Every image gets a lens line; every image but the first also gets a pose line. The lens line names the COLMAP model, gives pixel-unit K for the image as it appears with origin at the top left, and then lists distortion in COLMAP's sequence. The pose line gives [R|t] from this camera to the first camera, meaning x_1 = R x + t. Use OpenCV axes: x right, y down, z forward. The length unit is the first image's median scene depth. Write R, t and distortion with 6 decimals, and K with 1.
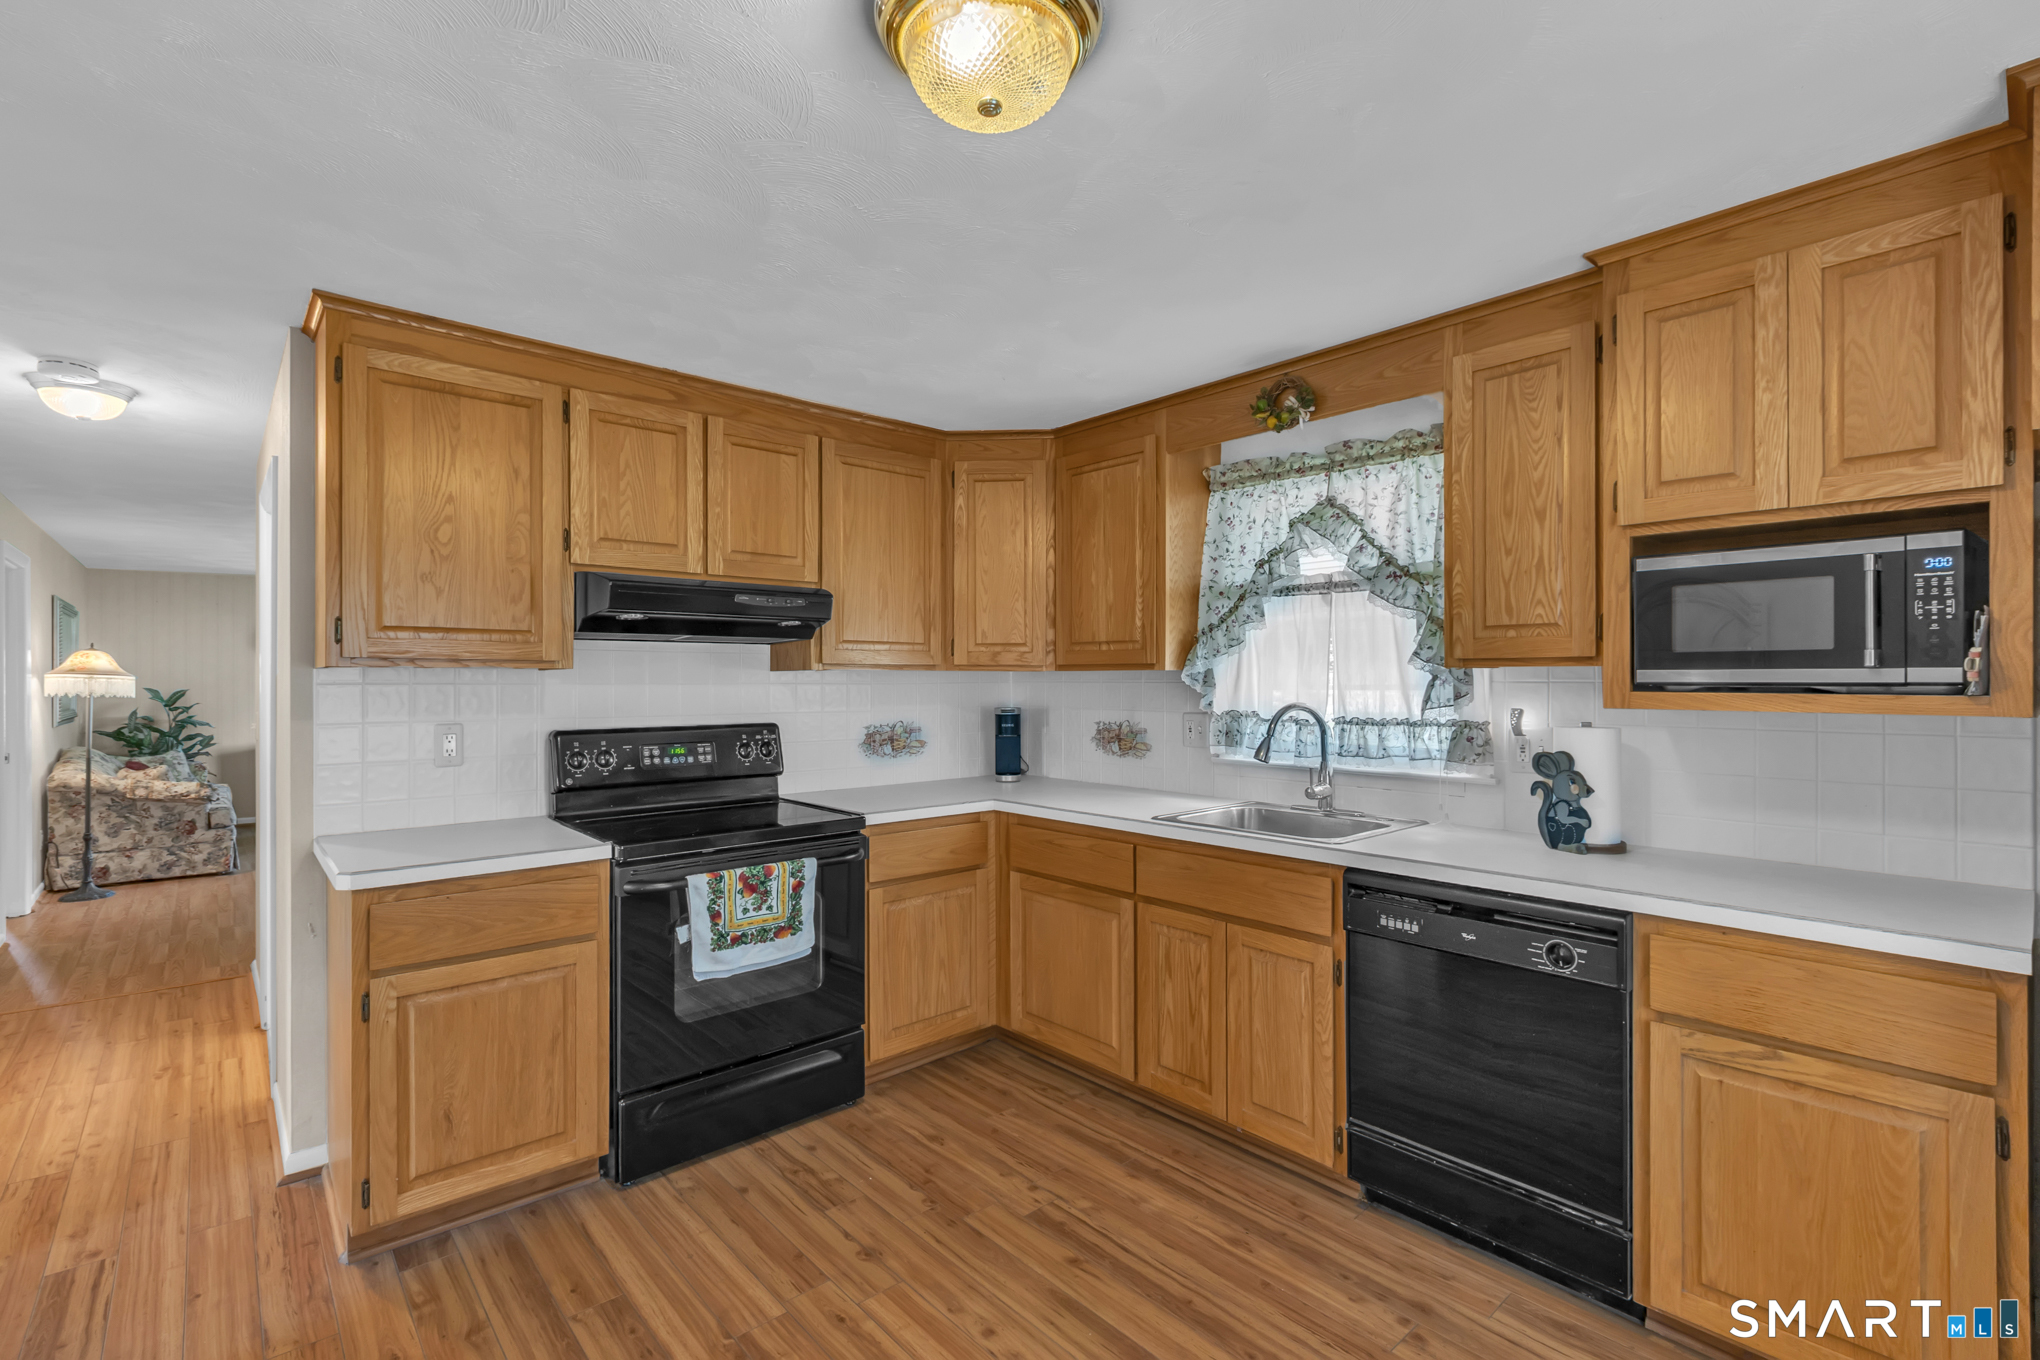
lens RADIAL K [[918.6, 0, 1017.4], [0, 918.6, 681.3], [0, 0, 1]] dist [-0.000920, -0.000259]
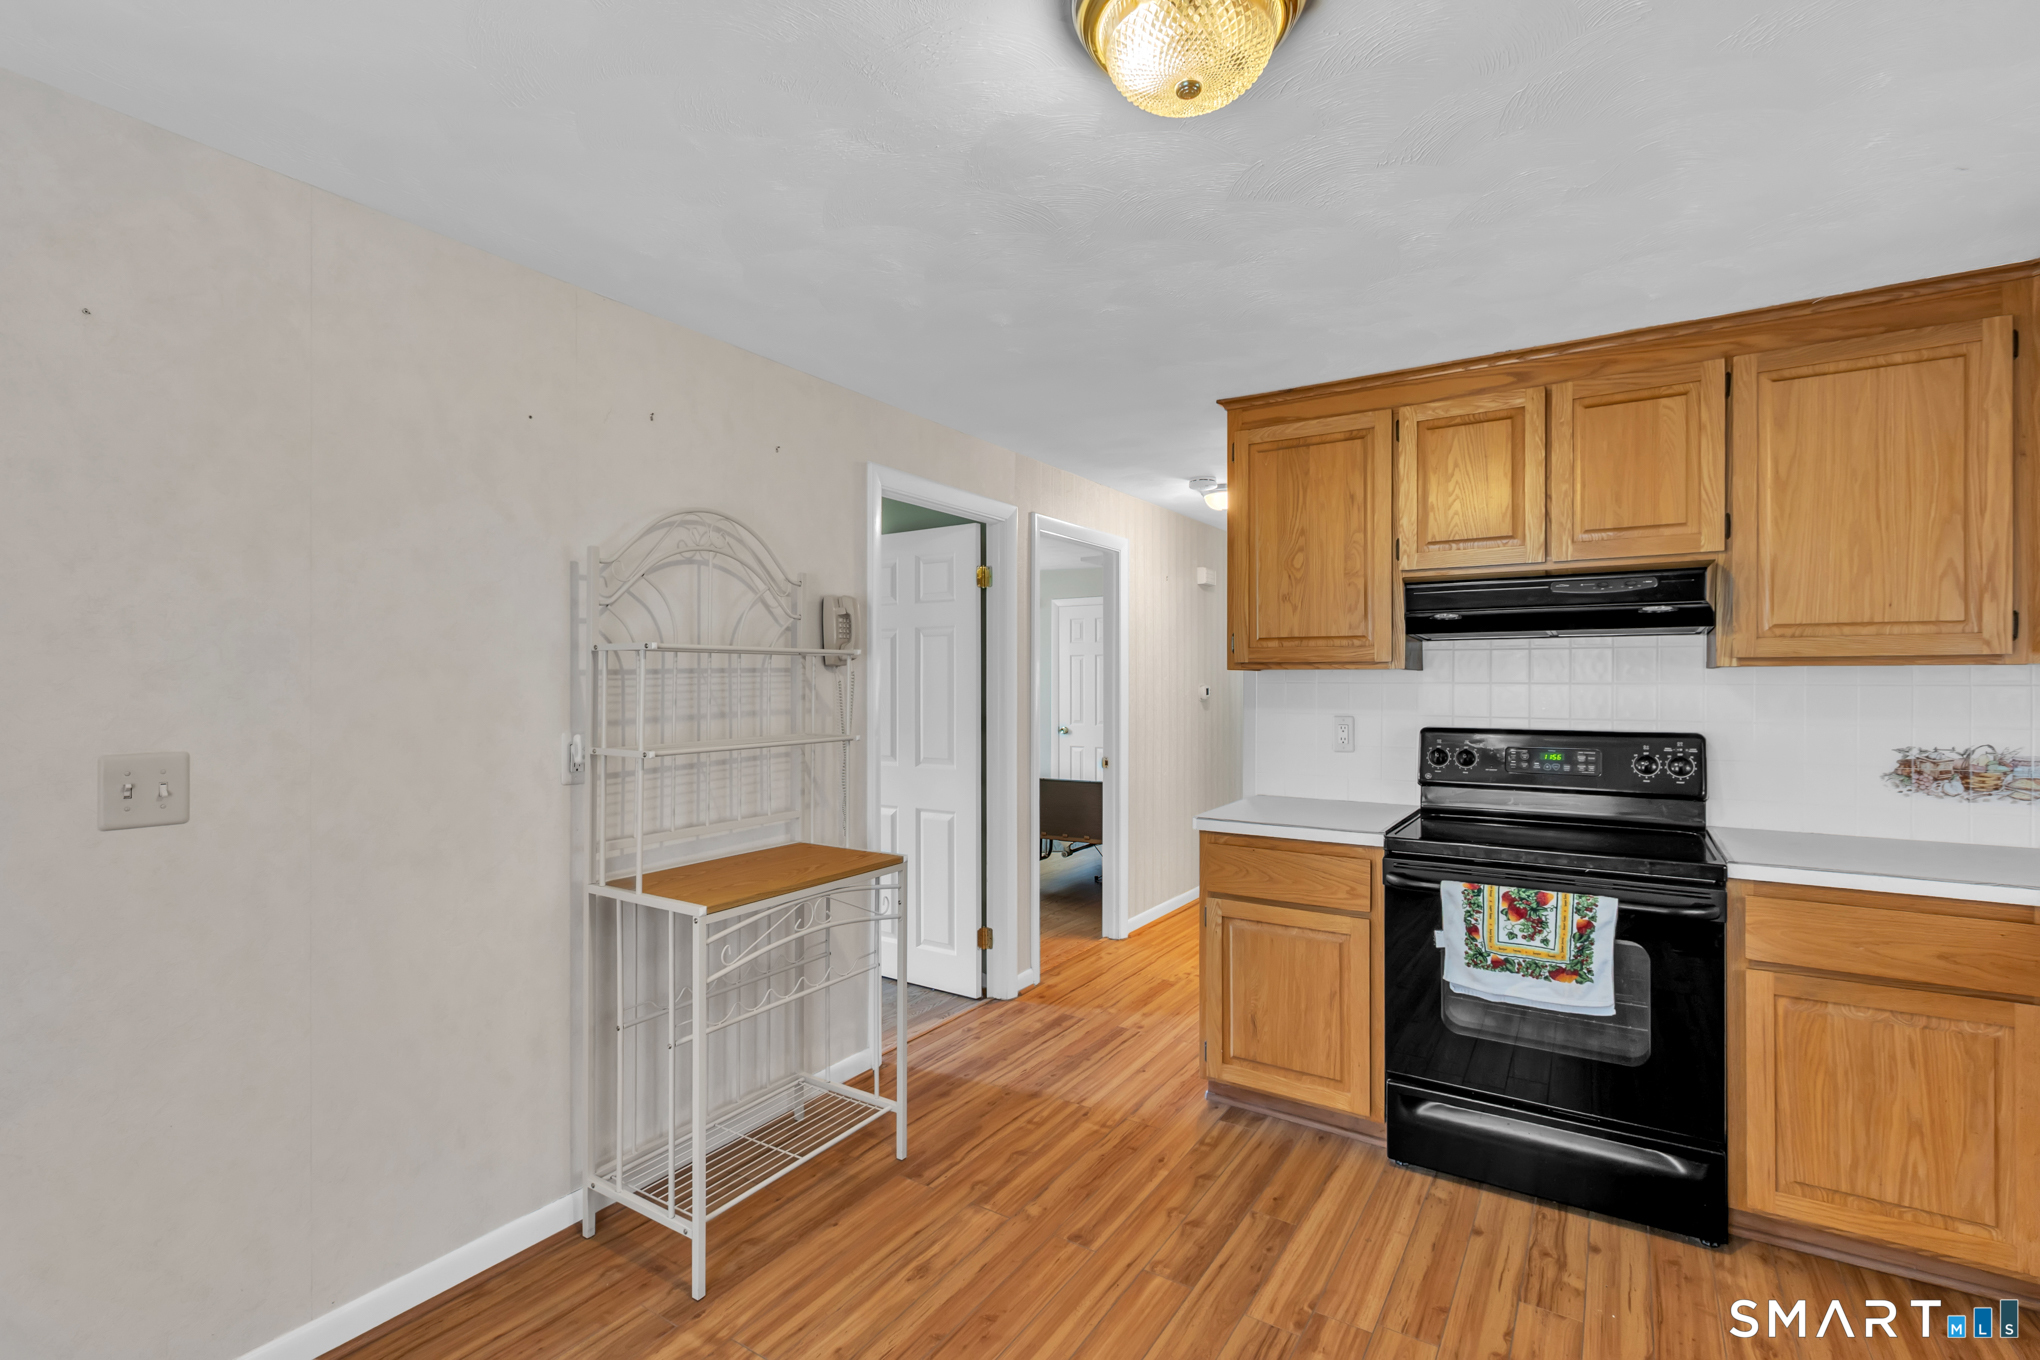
lens RADIAL K [[918.6, 0, 1017.4], [0, 918.6, 681.3], [0, 0, 1]] dist [-0.000920, -0.000259]
pose [[0.264612, 0.002213, -0.964353, 0.430657], [-0.001406, 0.999997, 0.001909, -0.000672], [0.964354, 0.000851, 0.264614, 0.284053]]
